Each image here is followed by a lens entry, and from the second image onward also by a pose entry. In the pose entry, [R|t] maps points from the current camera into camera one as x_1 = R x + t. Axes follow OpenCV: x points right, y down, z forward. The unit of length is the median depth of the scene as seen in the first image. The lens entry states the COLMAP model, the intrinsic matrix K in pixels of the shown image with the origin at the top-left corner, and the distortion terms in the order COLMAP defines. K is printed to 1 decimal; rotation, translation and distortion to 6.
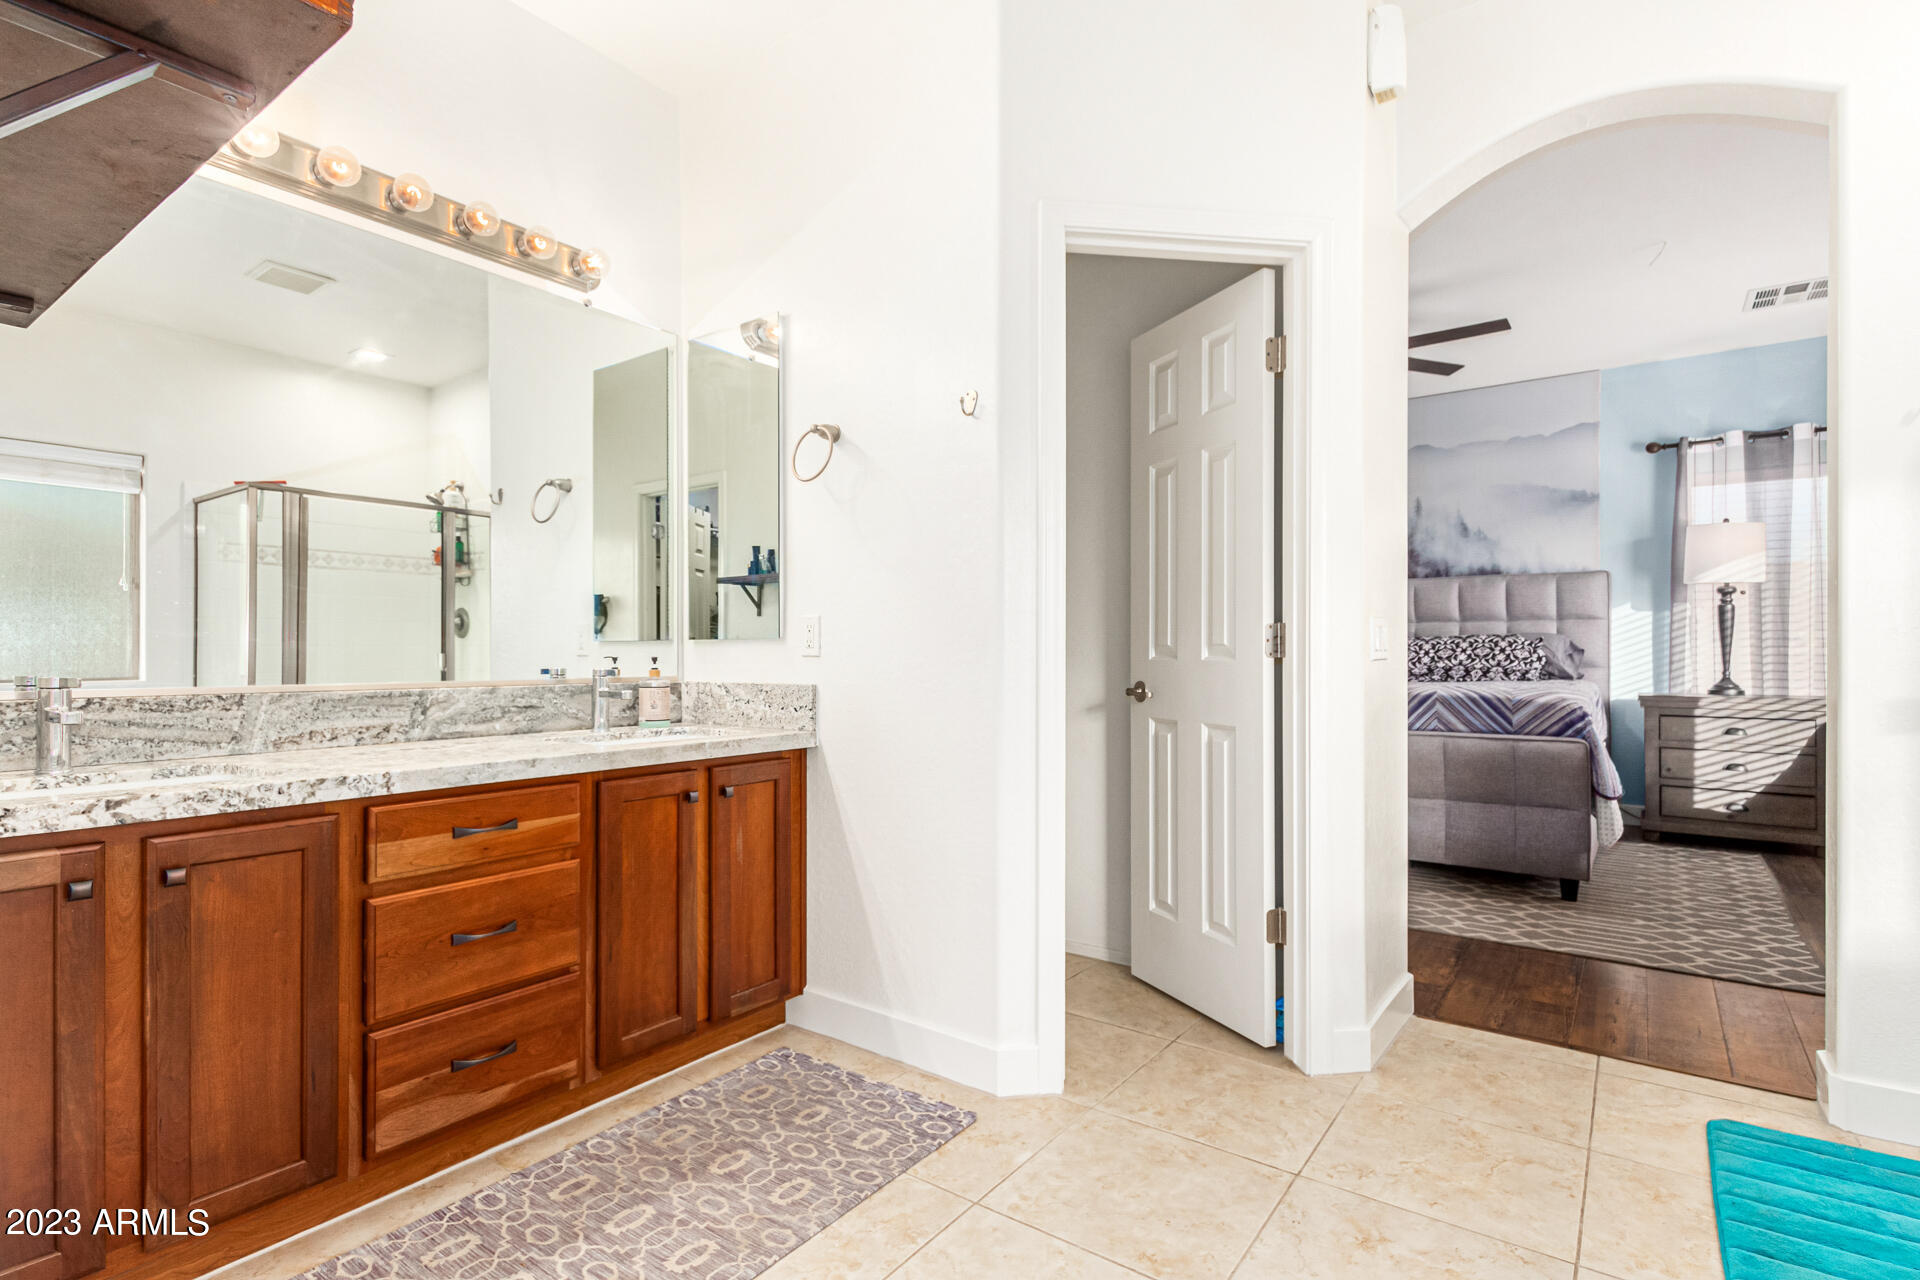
lens RADIAL K [[909.7, 0, 955.9], [0, 909.7, 648.2], [0, 0, 1]] dist [-0.001448, 0.000083]
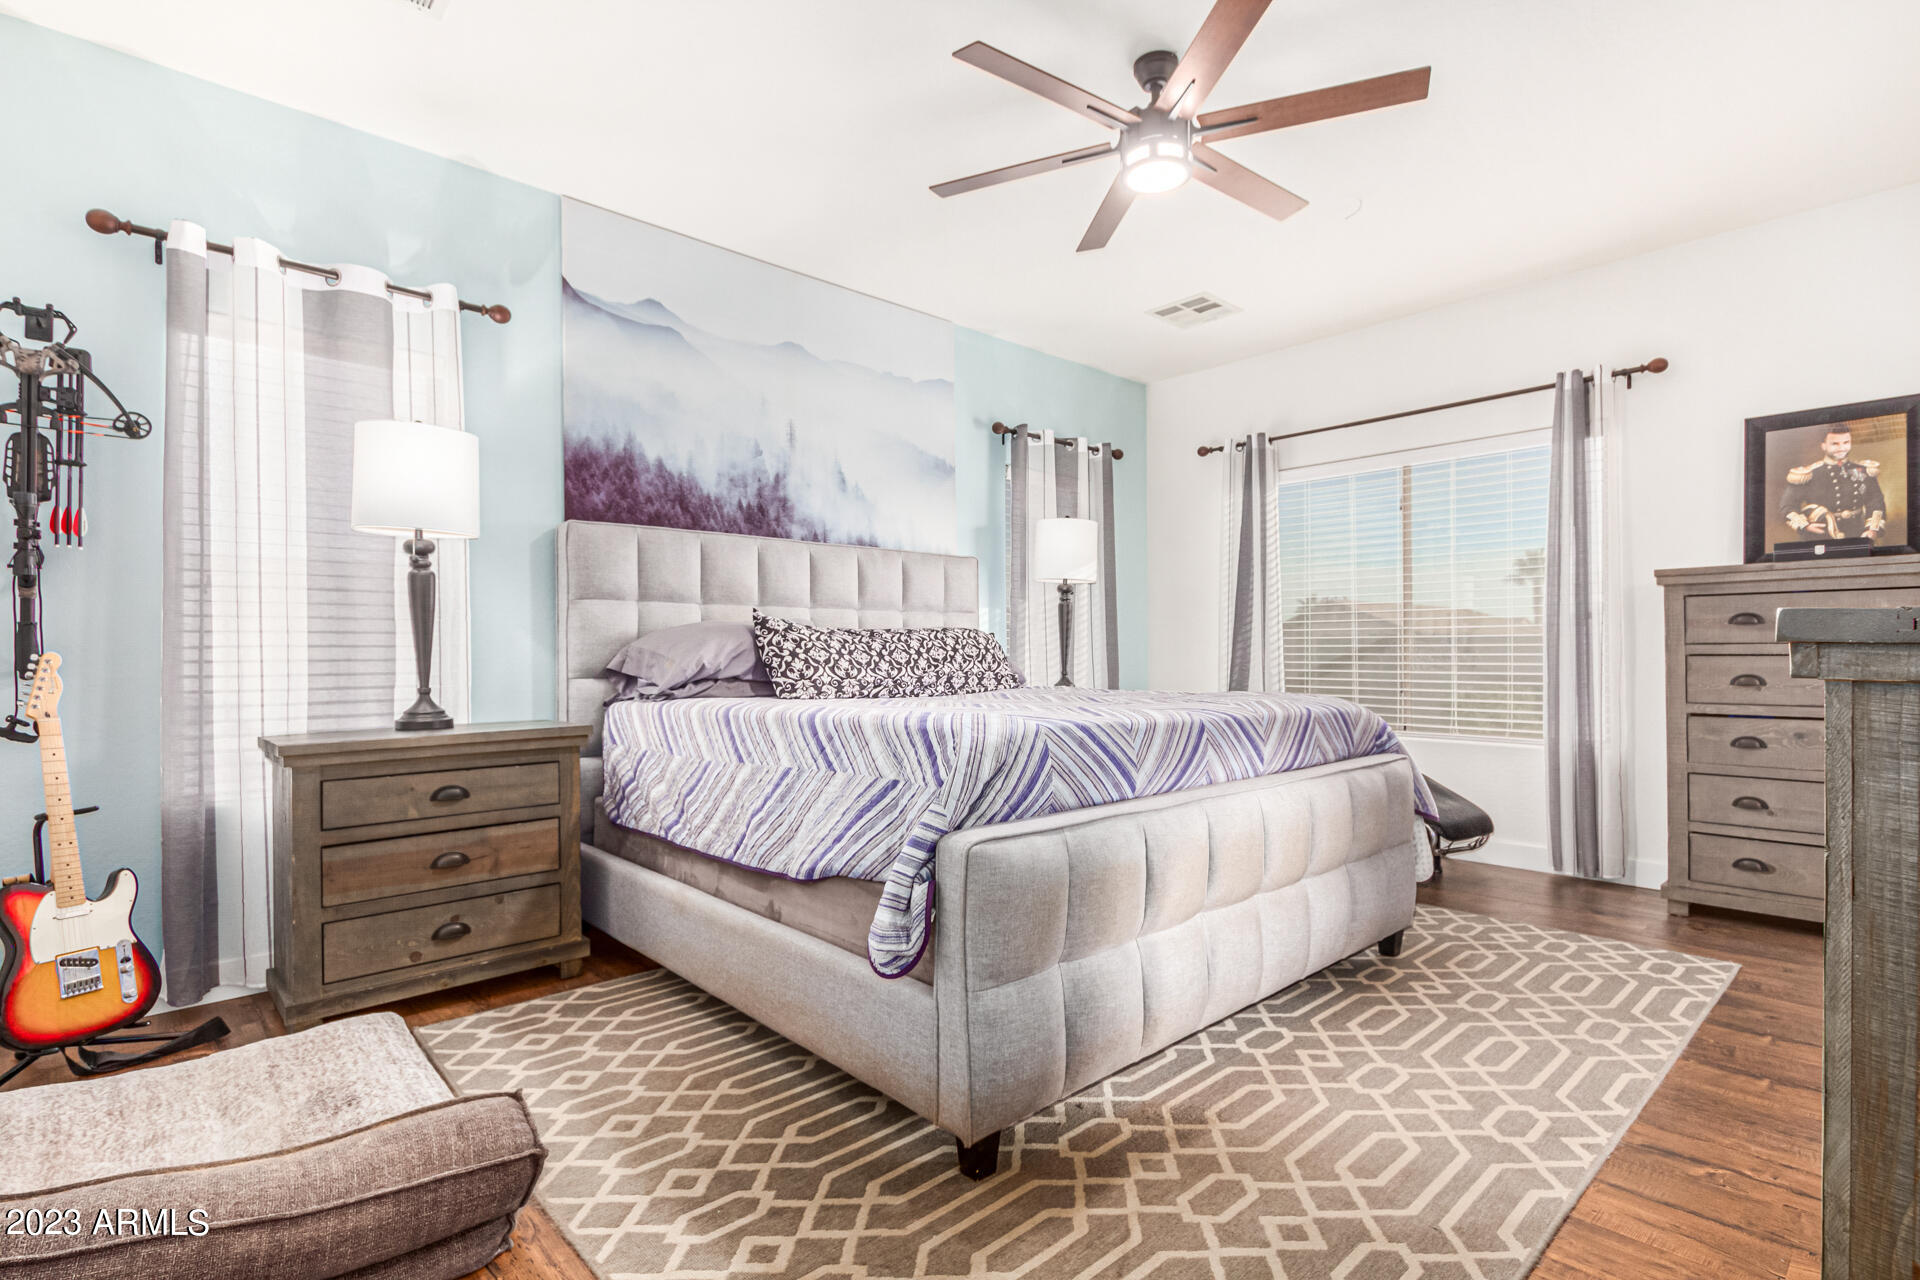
lens RADIAL K [[909.7, 0, 961.5], [0, 909.7, 652.1], [0, 0, 1]] dist [-0.001448, 0.000083]
pose [[0.197293, -0.002680, 0.980341, -0.141651], [0.001570, 0.999996, 0.002417, 0.002842], [-0.980343, 0.001063, 0.197296, 0.866591]]
